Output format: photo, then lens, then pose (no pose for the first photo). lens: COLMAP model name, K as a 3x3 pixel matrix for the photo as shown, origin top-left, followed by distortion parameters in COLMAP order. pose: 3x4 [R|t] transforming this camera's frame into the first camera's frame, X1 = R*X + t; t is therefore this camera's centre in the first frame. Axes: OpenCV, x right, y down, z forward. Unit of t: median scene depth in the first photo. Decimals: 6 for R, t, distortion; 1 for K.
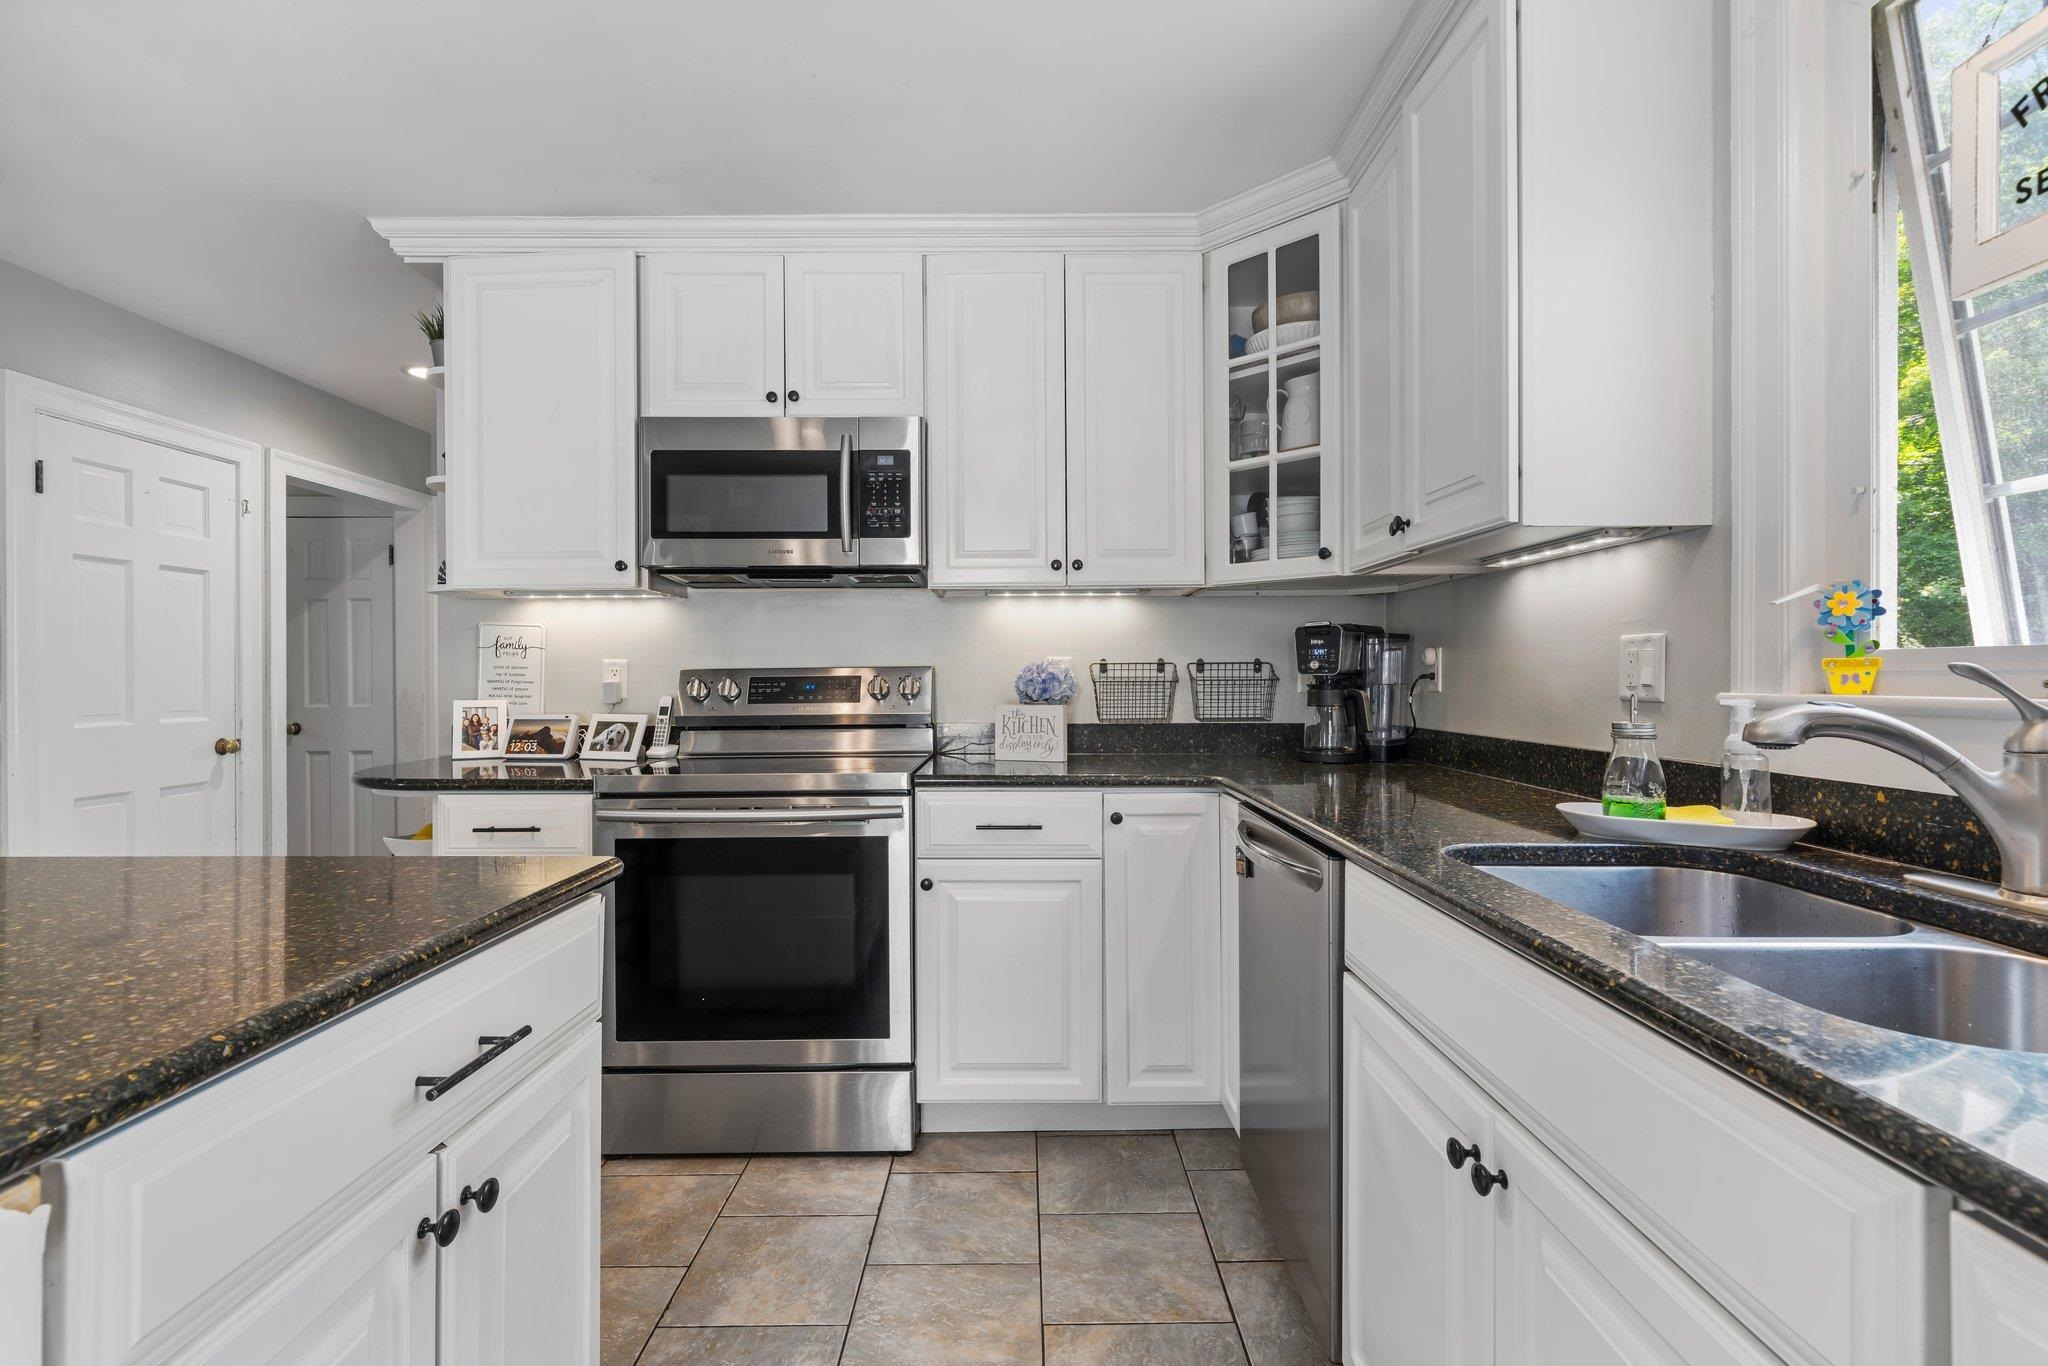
lens RADIAL K [[943.0, 0, 1015.1], [0, 943.0, 675.1], [0, 0, 1]] dist [-0.001390, 0.002141]
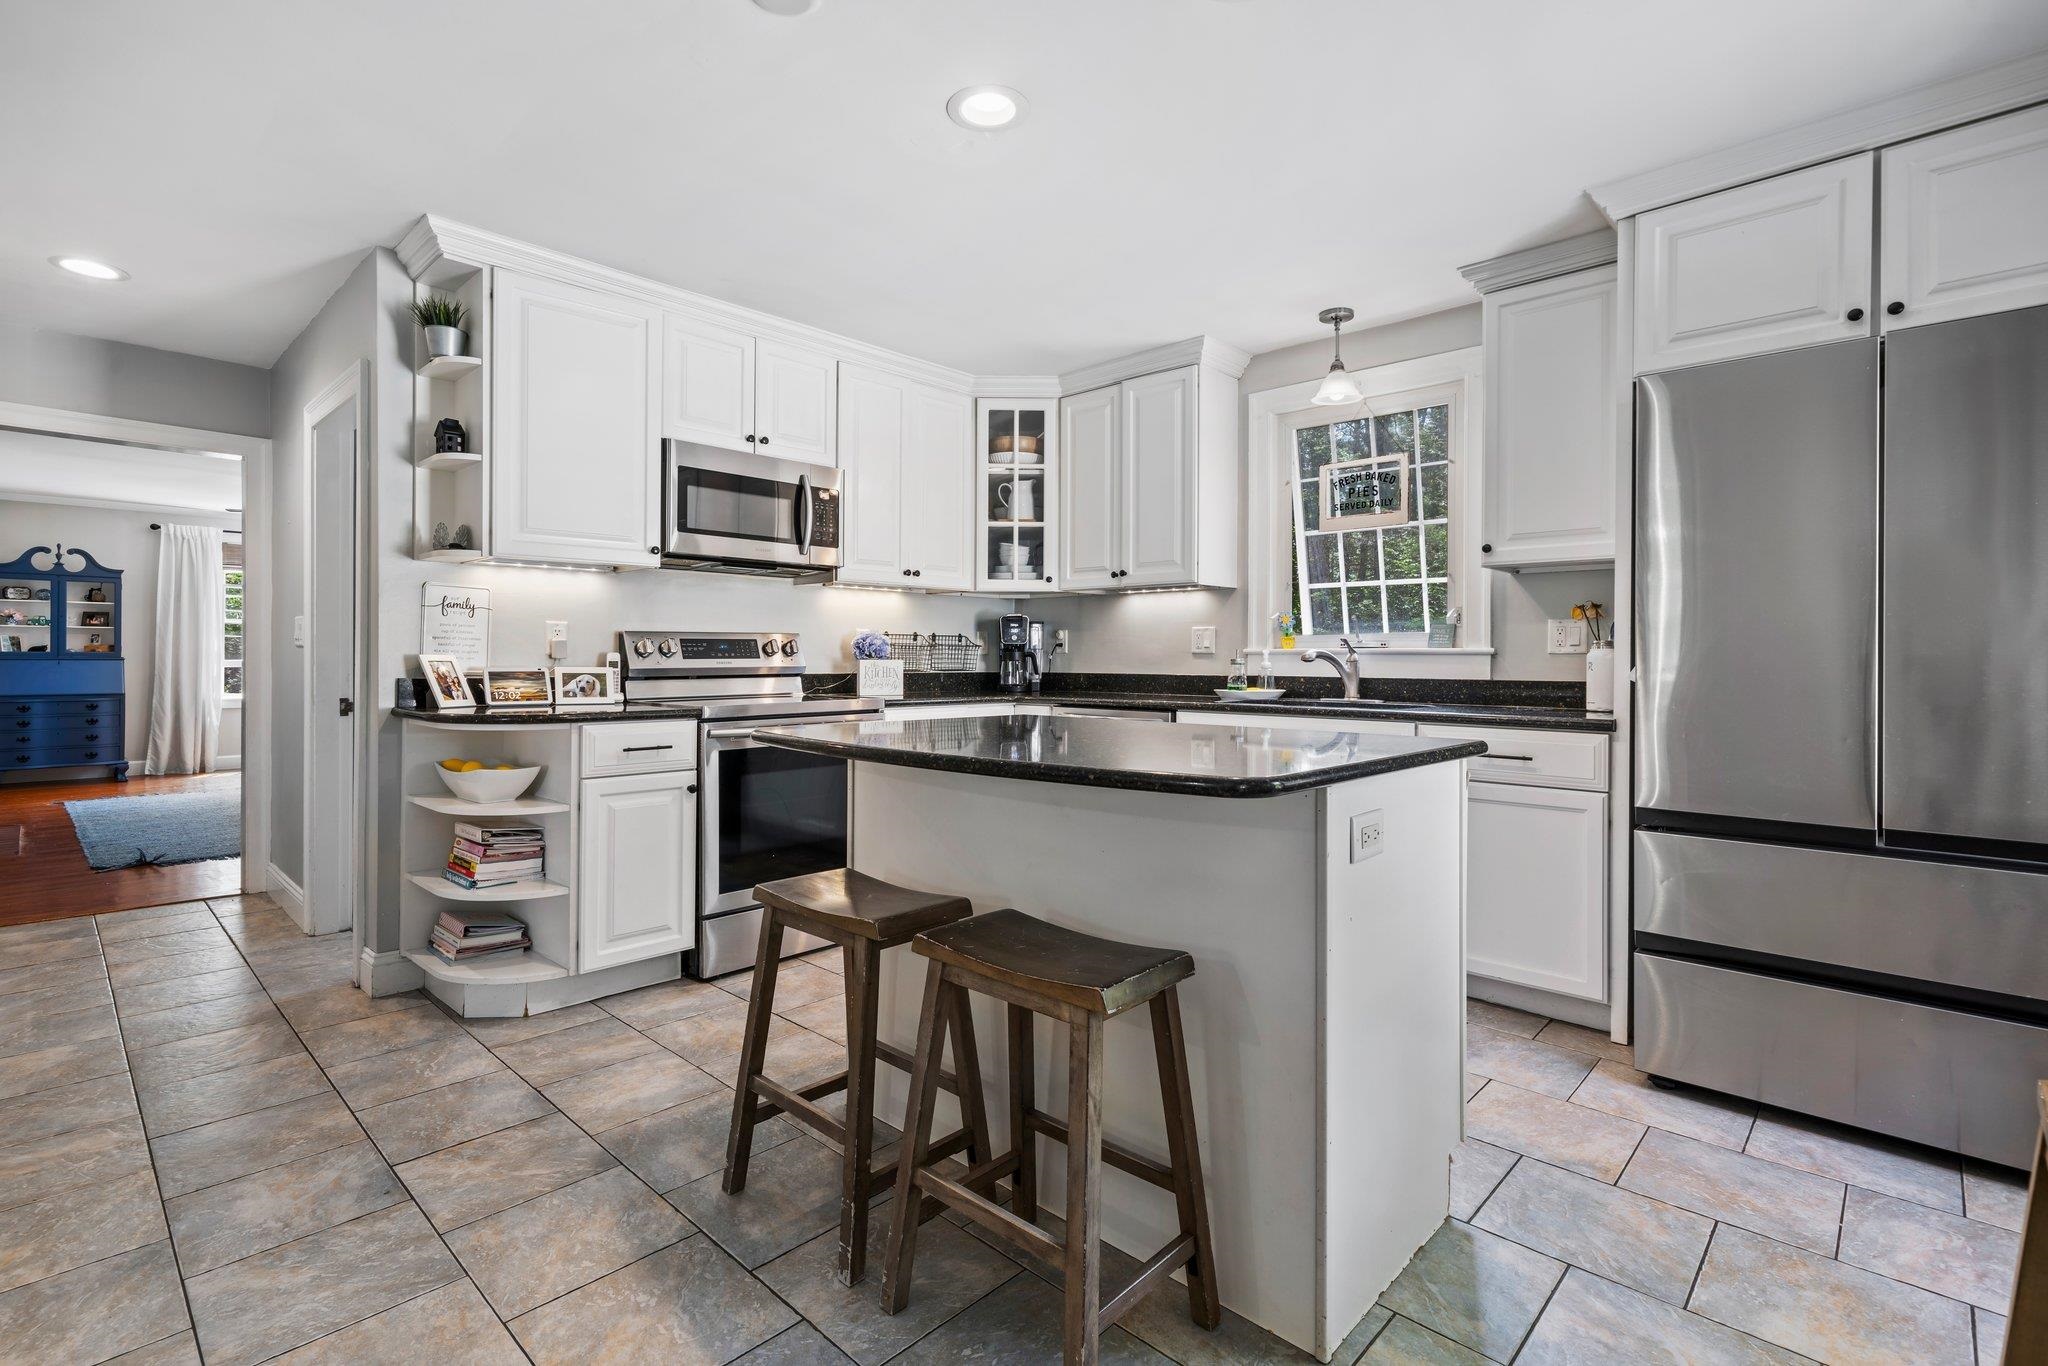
lens RADIAL K [[943.0, 0, 1017.5], [0, 943.0, 656.3], [0, 0, 1]] dist [-0.001390, 0.002141]
pose [[0.695169, 0.007233, 0.718810, -0.997227], [-0.009306, 0.999956, -0.001063, 0.026692], [-0.718786, -0.005950, 0.695206, -0.263570]]
